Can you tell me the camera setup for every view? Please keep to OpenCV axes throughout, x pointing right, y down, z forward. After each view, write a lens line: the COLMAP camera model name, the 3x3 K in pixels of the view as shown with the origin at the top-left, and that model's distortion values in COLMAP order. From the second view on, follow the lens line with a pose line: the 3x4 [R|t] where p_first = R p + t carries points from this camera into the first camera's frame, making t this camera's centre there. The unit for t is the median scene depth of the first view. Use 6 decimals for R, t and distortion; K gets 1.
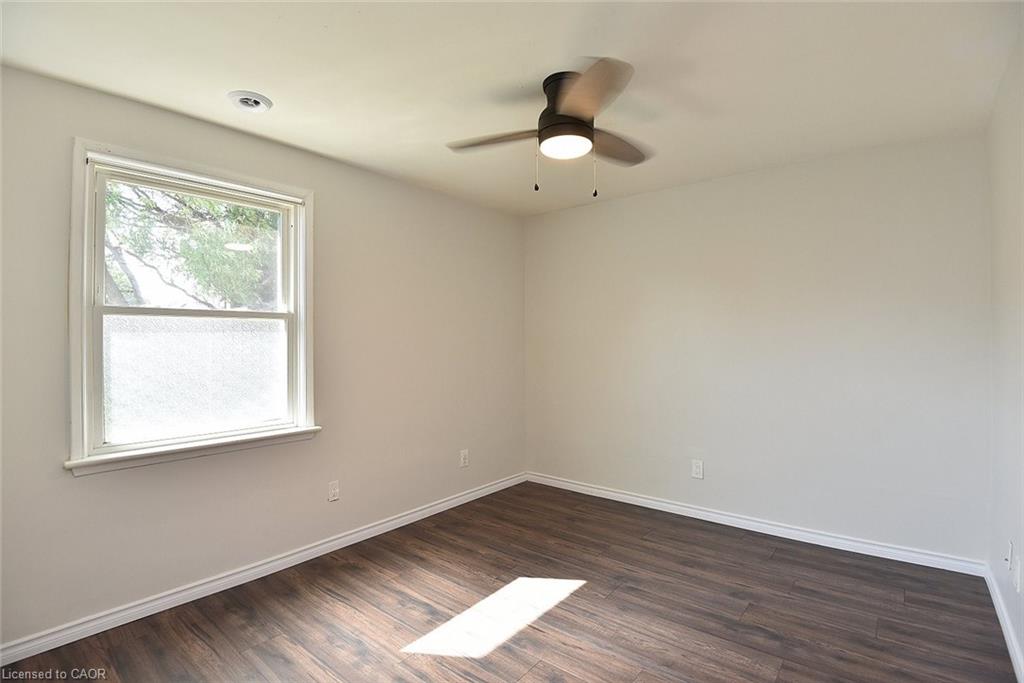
lens RADIAL K [[496.2, 0, 512.0], [0, 496.2, 341.5], [0, 0, 1]] dist [-0.001714, -0.026198]
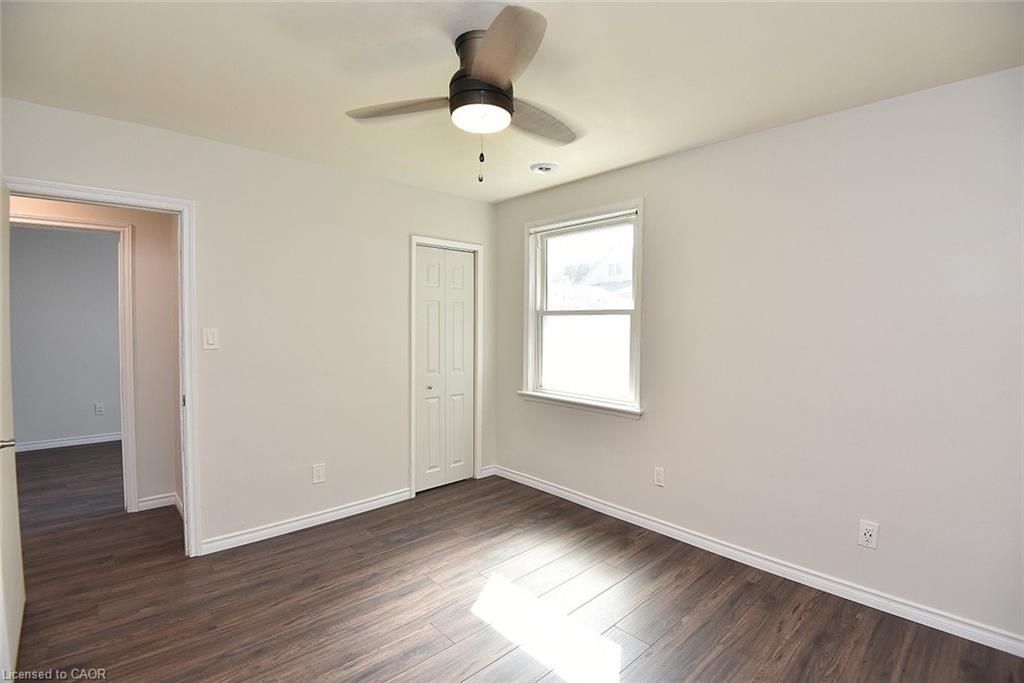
lens RADIAL K [[470.9, 0, 515.7], [0, 470.9, 337.4], [0, 0, 1]] dist [-0.016704, -0.020293]
pose [[-0.145252, 0.029411, -0.988957, 0.753468], [-0.010260, 0.999460, 0.031230, -0.022996], [0.989341, 0.014683, -0.144872, 0.962346]]
